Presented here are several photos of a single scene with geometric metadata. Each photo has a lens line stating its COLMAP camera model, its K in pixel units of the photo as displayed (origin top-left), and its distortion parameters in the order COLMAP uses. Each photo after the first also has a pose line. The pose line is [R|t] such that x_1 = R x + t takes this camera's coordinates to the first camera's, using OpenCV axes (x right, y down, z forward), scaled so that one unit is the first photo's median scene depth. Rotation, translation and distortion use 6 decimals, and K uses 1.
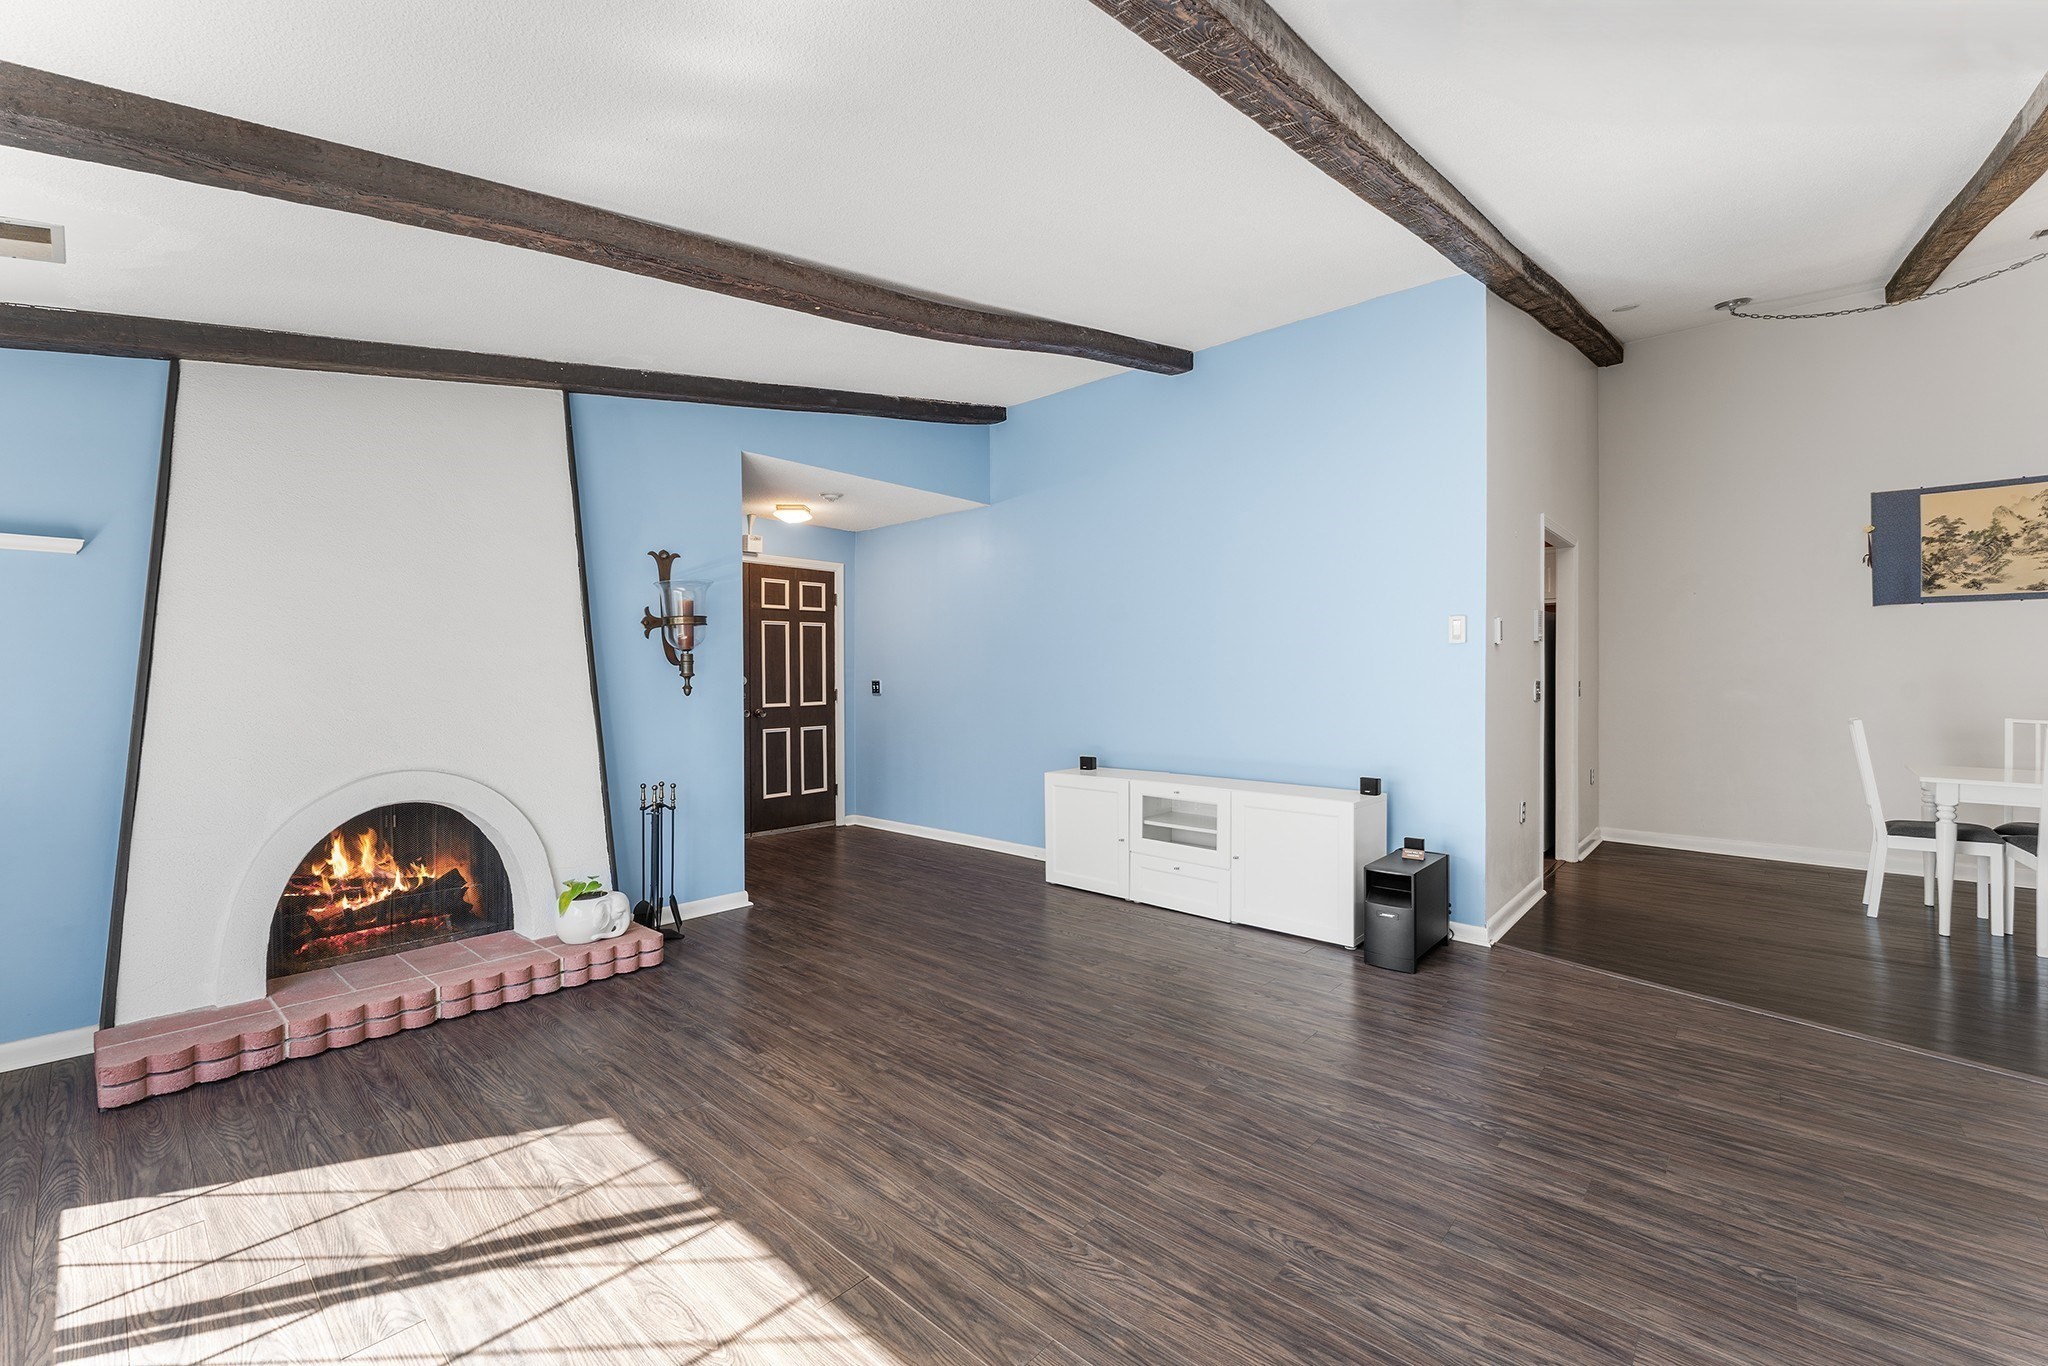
lens RADIAL K [[836.2, 0, 1024.0], [0, 836.2, 683.0], [0, 0, 1]] dist [0.002329, 0.000514]
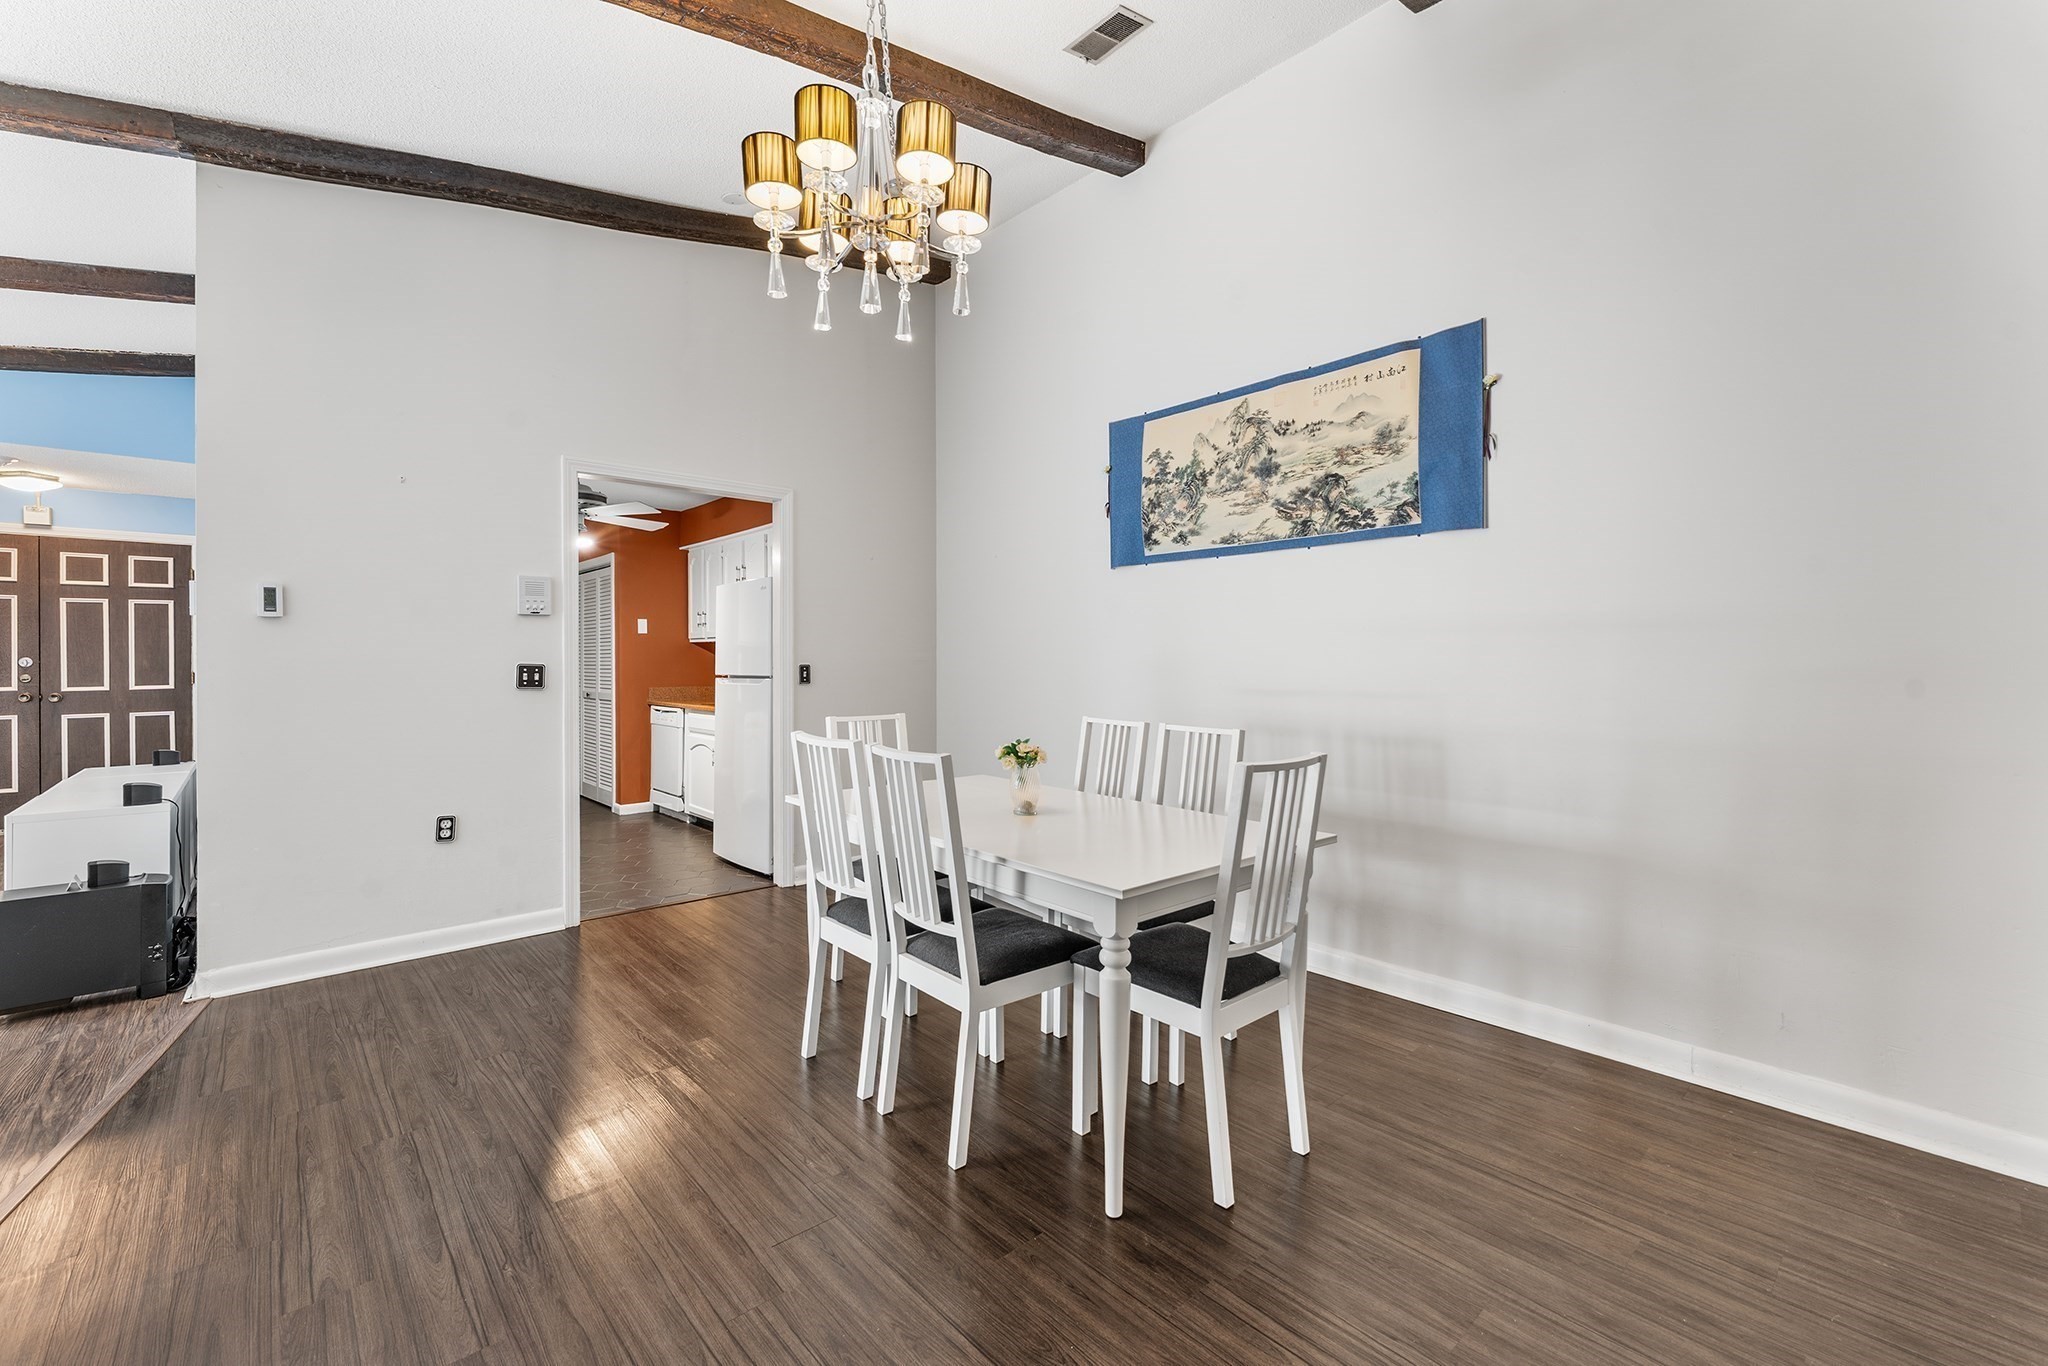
lens RADIAL K [[836.2, 0, 1024.0], [0, 836.2, 683.0], [0, 0, 1]] dist [0.002329, 0.000514]
pose [[0.994575, 0.004804, -0.103914, 1.050358], [-0.003115, 0.999861, 0.016410, 0.001779], [0.103979, -0.015997, 0.994451, 0.226073]]
